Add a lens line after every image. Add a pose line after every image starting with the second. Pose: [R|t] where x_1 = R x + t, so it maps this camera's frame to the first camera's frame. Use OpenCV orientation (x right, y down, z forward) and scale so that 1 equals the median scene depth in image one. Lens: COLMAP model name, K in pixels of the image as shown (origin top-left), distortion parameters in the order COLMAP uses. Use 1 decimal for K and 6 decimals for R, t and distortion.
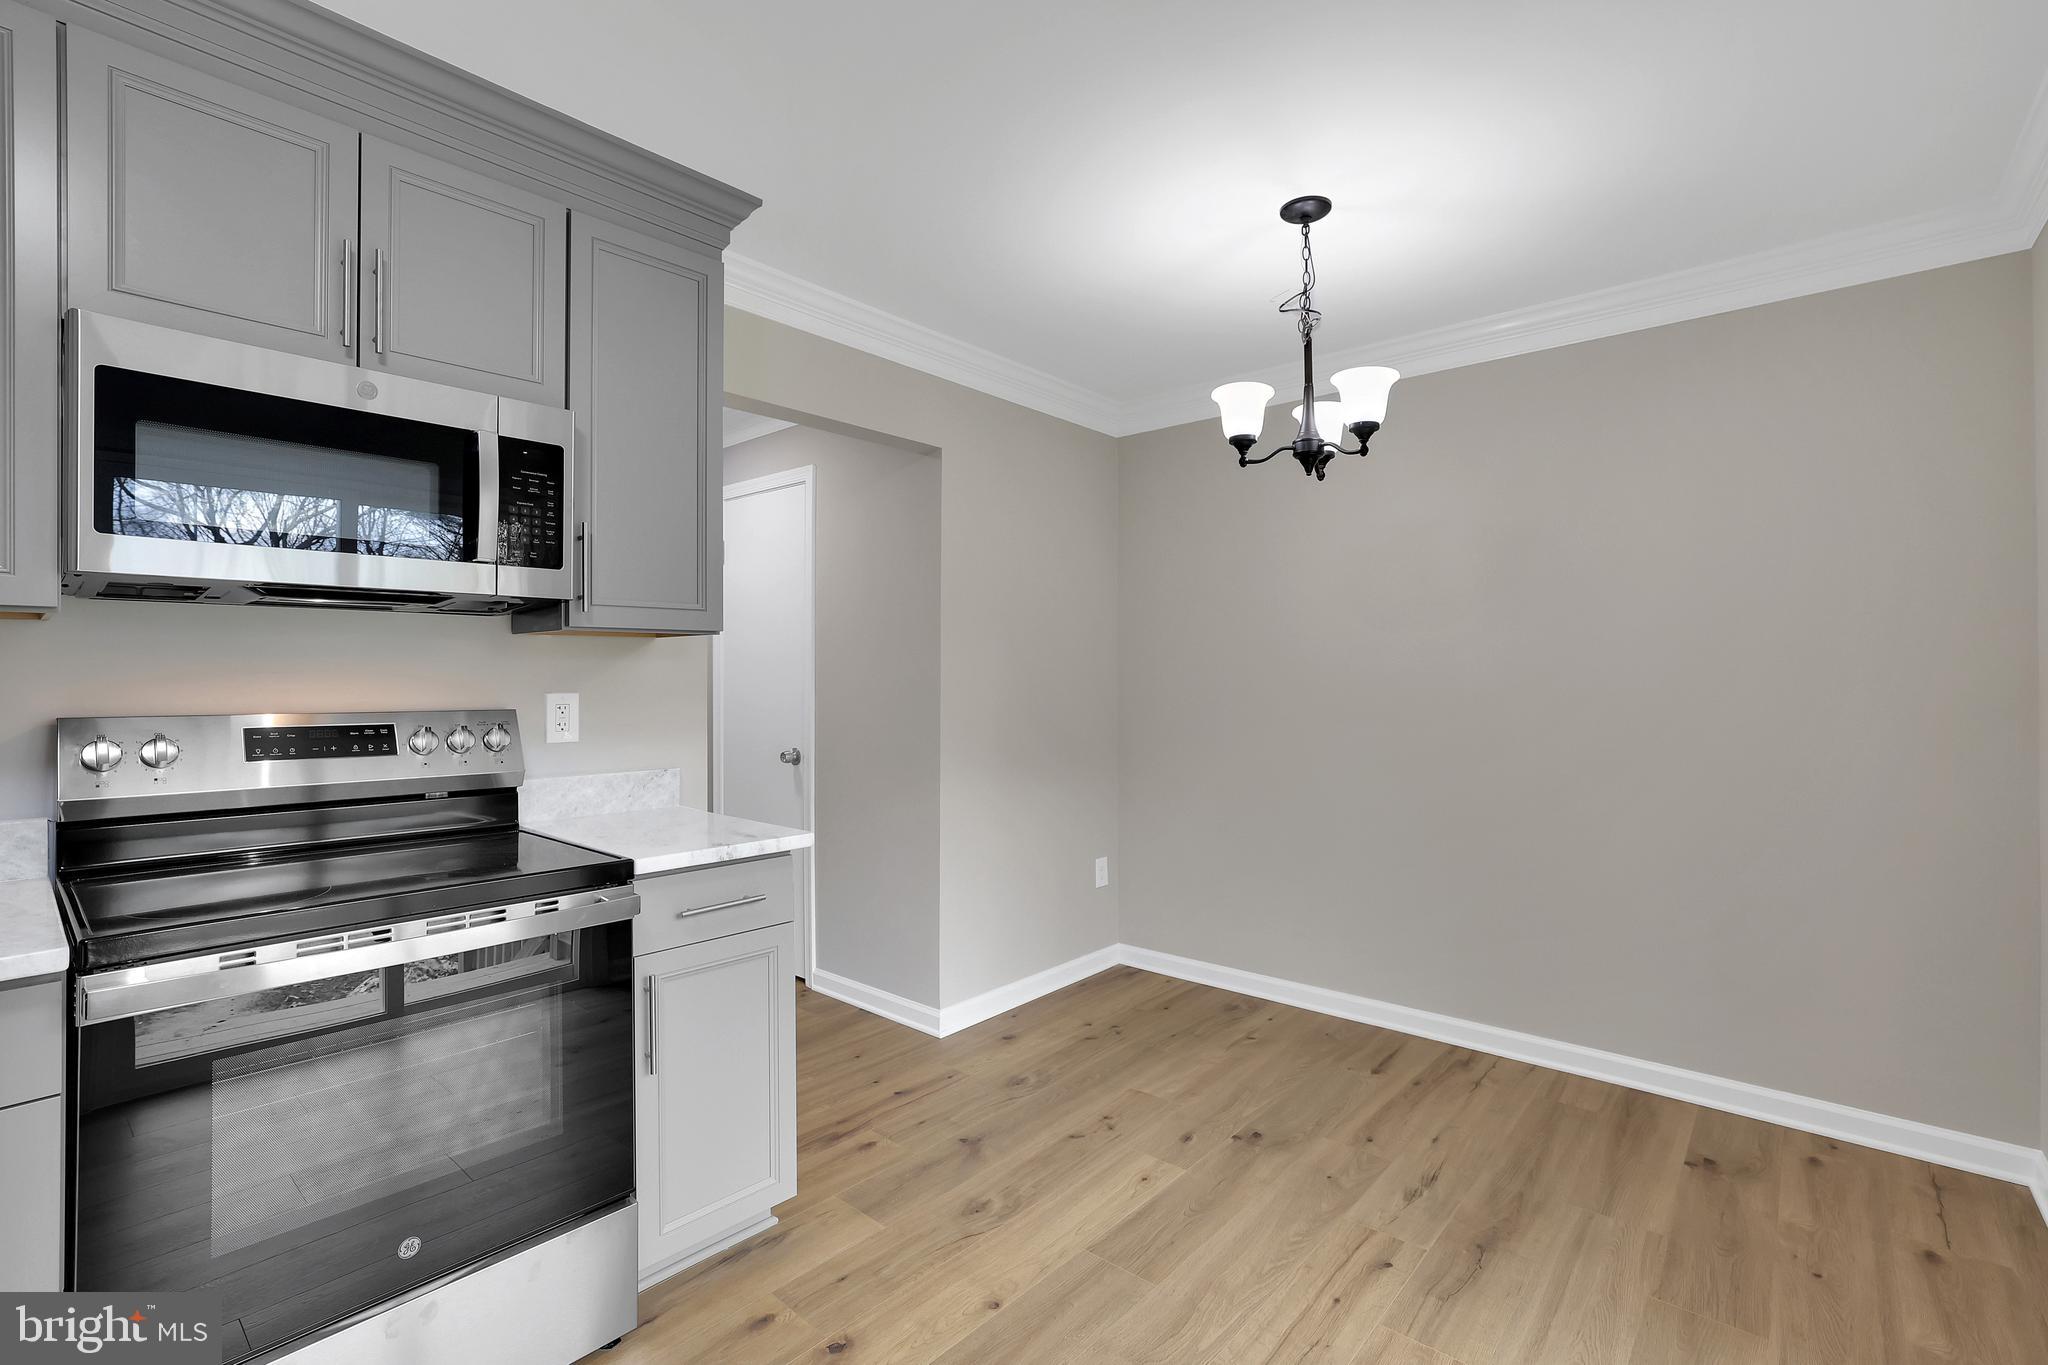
lens RADIAL K [[940.4, 0, 992.6], [0, 940.4, 674.0], [0, 0, 1]] dist [-0.047907, 0.021745]
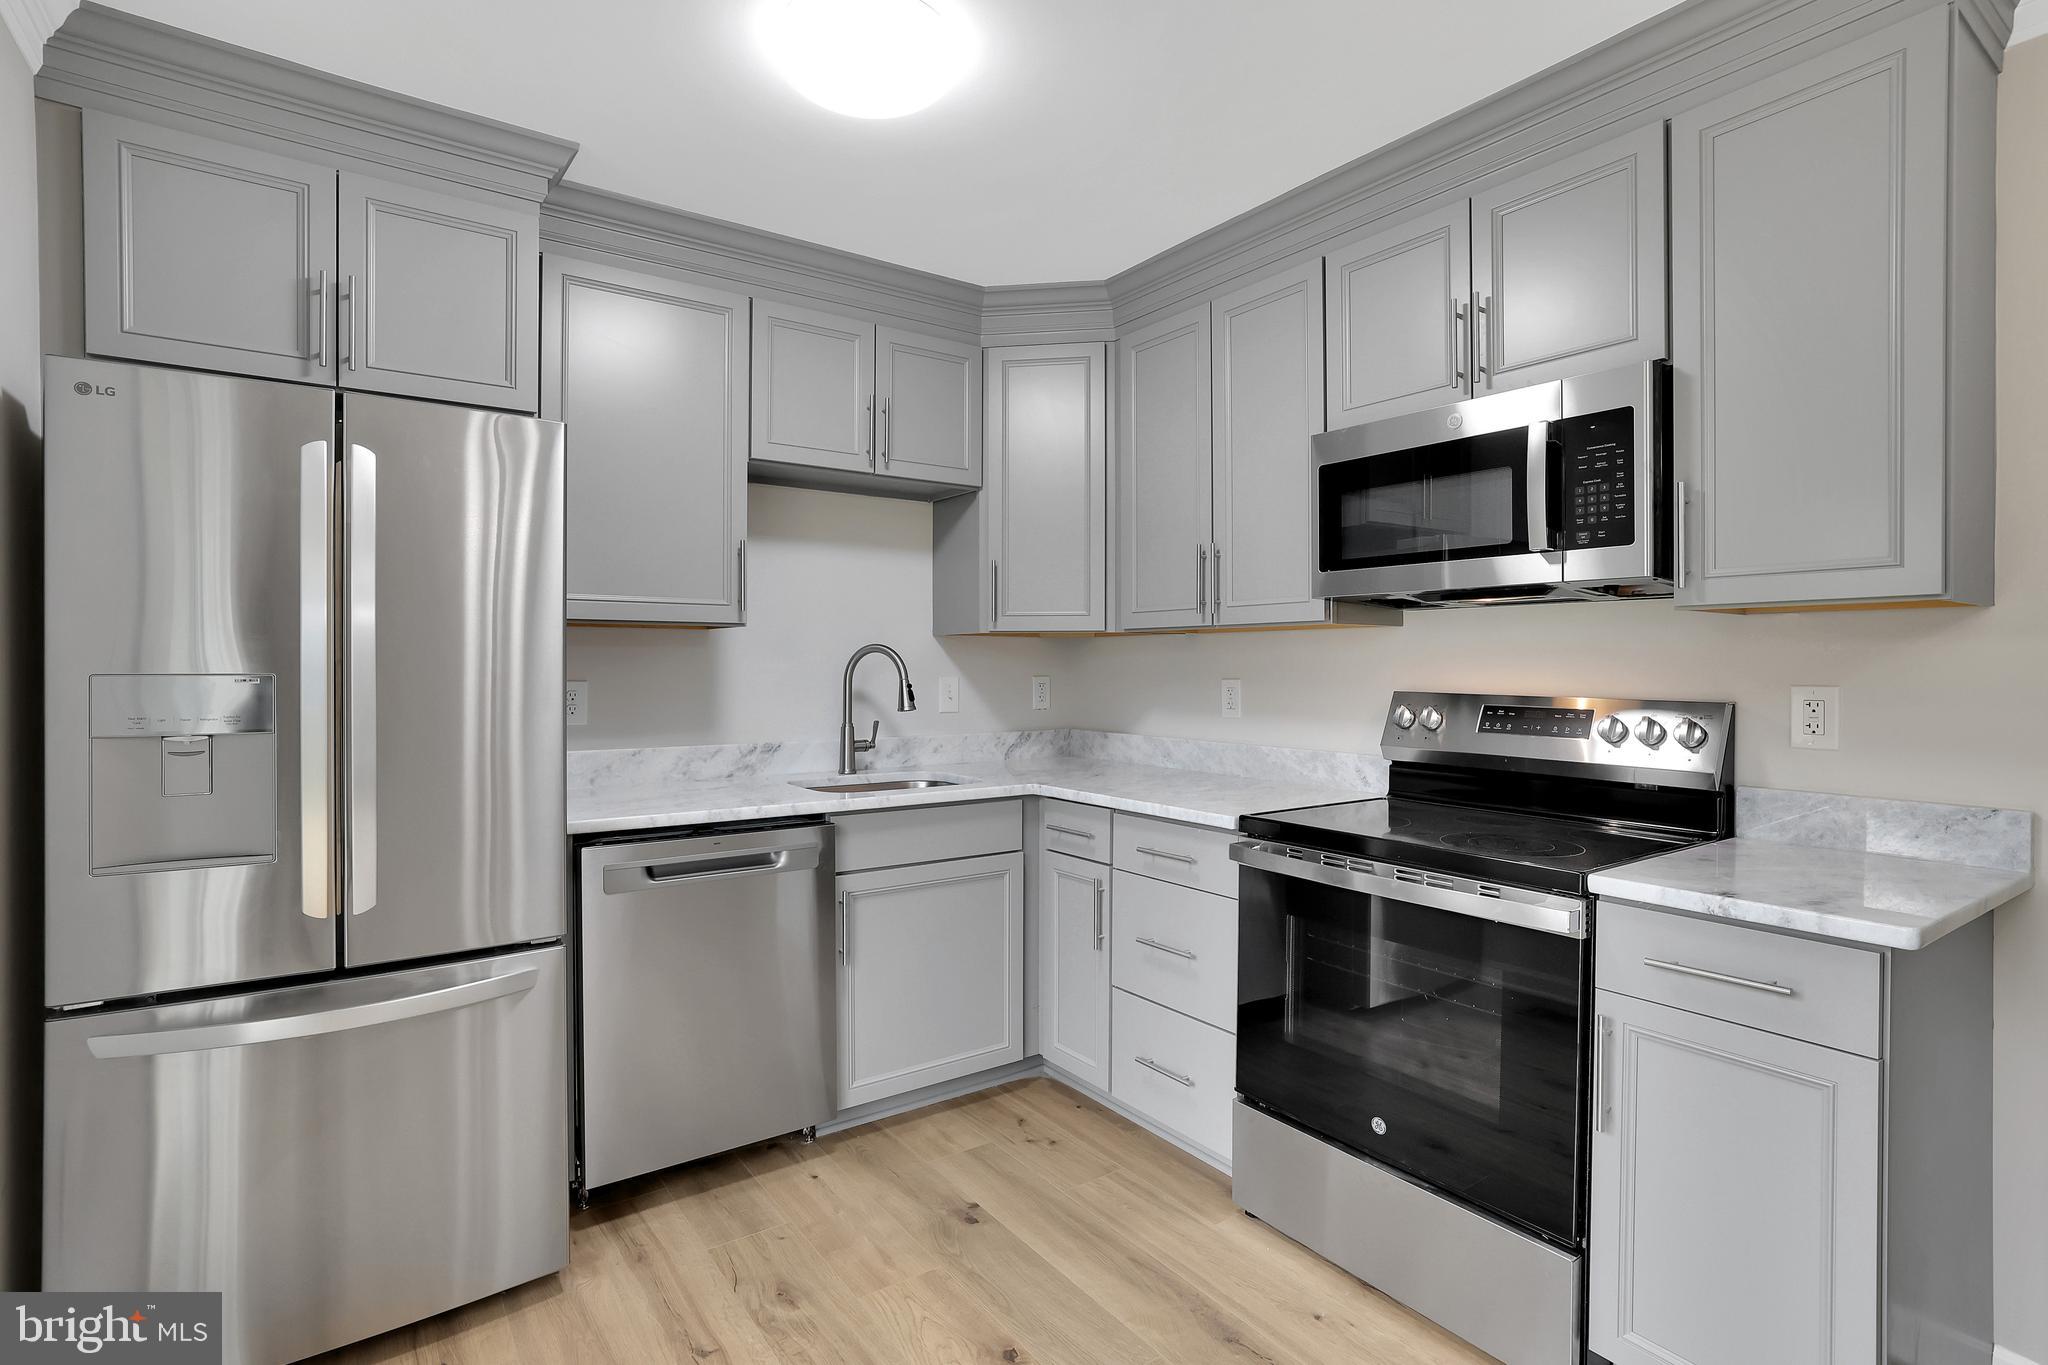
lens RADIAL K [[969.2, 0, 1017.9], [0, 969.2, 672.7], [0, 0, 1]] dist [-0.051223, 0.028483]
pose [[-0.216059, 0.011348, -0.976314, 0.471482], [0.000381, 0.999933, 0.011538, -0.000052], [0.976380, 0.002121, -0.216048, 0.526898]]
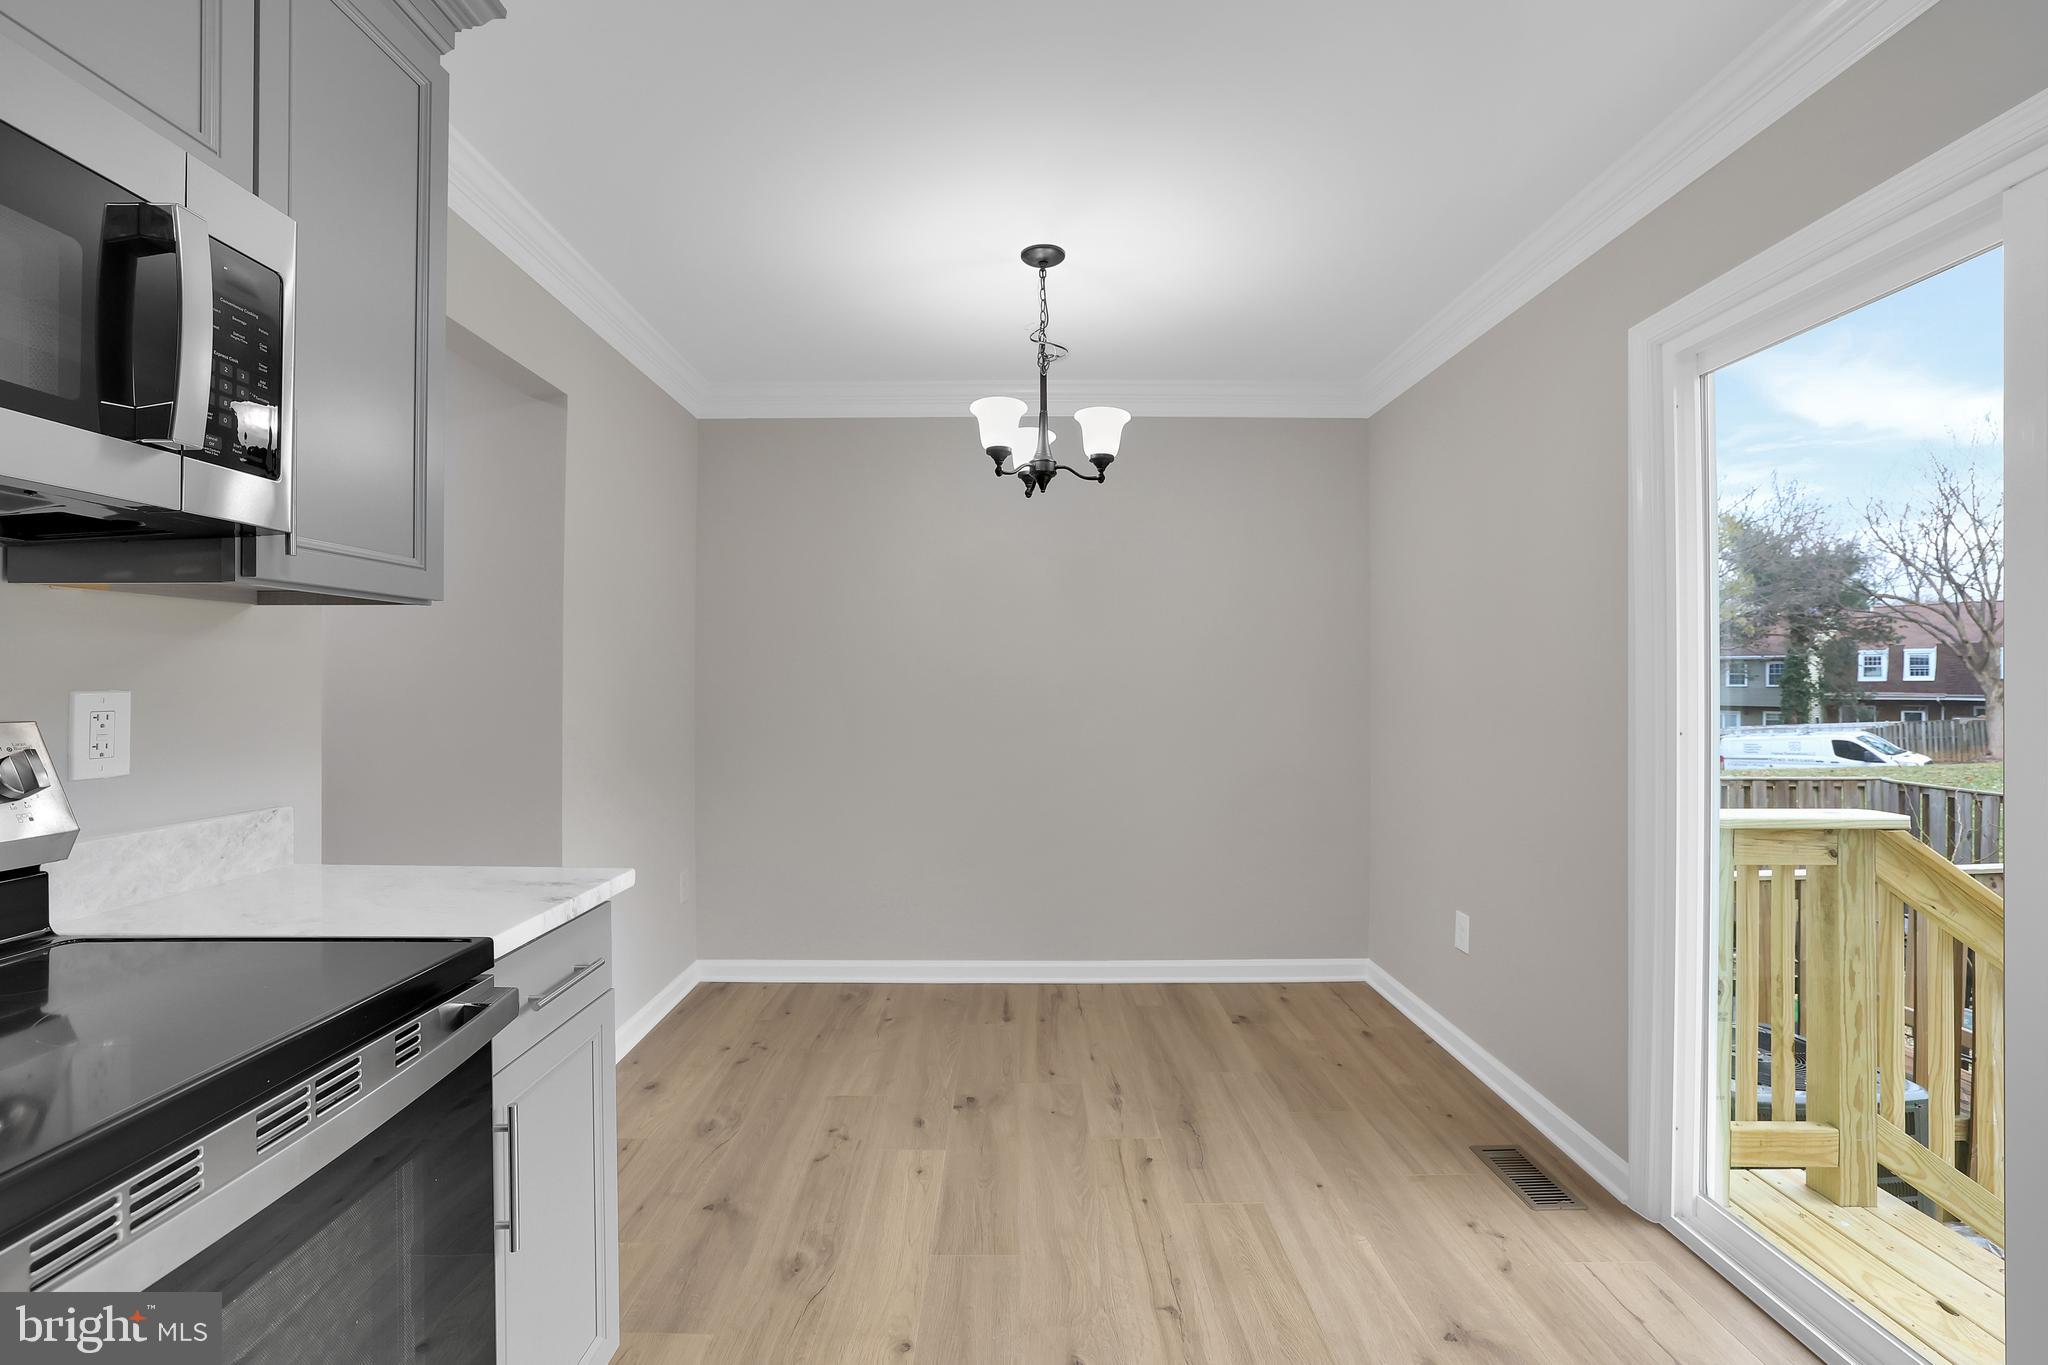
lens RADIAL K [[908.2, 0, 1016.2], [0, 908.2, 681.0], [0, 0, 1]] dist [-0.054967, 0.022549]
pose [[0.734564, 0.000663, 0.678539, -0.422327], [-0.002402, 0.999996, 0.001622, 0.011830], [-0.678535, -0.002821, 0.734563, 0.222967]]
